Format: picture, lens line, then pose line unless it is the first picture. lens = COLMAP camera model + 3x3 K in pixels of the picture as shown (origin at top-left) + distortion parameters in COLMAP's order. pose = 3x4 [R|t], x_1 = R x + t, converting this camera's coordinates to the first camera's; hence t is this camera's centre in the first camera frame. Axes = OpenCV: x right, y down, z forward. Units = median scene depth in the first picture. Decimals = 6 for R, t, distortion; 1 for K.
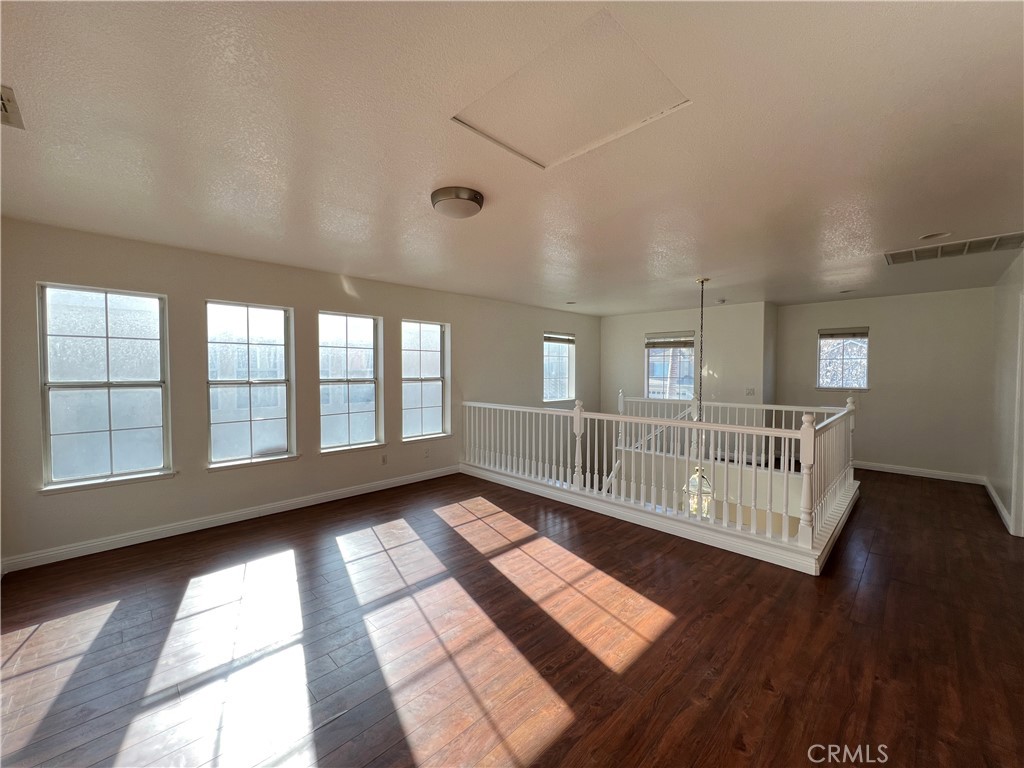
lens RADIAL K [[410.1, 0, 509.2], [0, 410.1, 382.8], [0, 0, 1]] dist [-0.000202, 0.000304]
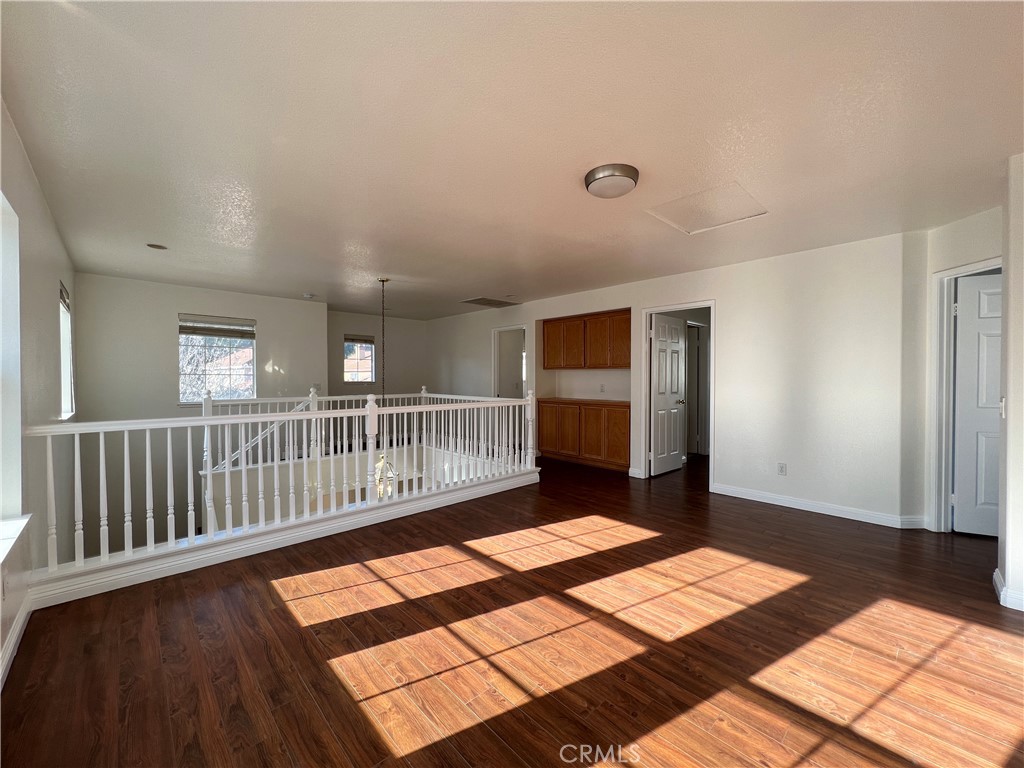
lens RADIAL K [[410.1, 0, 509.2], [0, 410.1, 382.8], [0, 0, 1]] dist [-0.000202, 0.000304]
pose [[0.027265, -0.016252, 0.999496, -0.856461], [0.029252, 0.999453, 0.015454, 0.018472], [-0.999200, 0.028816, 0.027725, 0.928799]]
